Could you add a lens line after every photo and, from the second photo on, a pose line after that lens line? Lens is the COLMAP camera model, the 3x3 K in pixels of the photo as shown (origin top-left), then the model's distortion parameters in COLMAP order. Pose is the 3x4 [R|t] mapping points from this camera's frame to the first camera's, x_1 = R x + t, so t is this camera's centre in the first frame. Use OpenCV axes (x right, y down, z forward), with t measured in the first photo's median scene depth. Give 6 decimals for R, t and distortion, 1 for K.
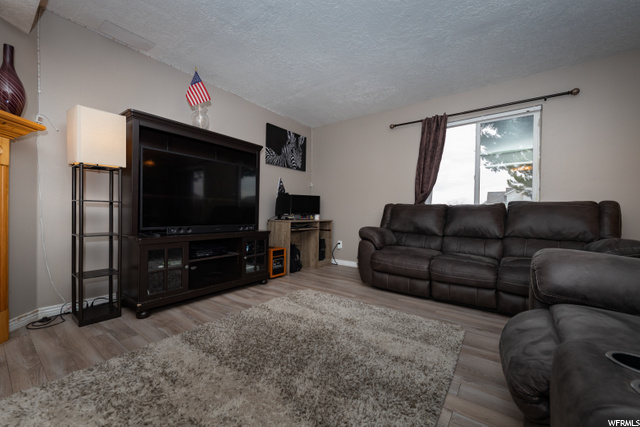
lens RADIAL K [[255.0, 0, 319.8], [0, 255.0, 216.1], [0, 0, 1]] dist [-0.001848, -0.000170]
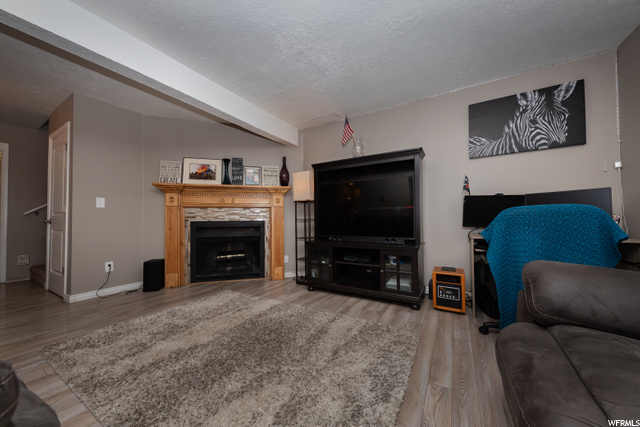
lens RADIAL K [[230.6, 0, 321.8], [0, 230.6, 216.7], [0, 0, 1]] dist [0.010563, -0.000021]
pose [[0.096338, -0.025799, -0.995014, 0.637407], [0.002133, 0.999667, -0.025713, -0.028274], [0.995346, 0.000355, 0.096361, 0.742656]]
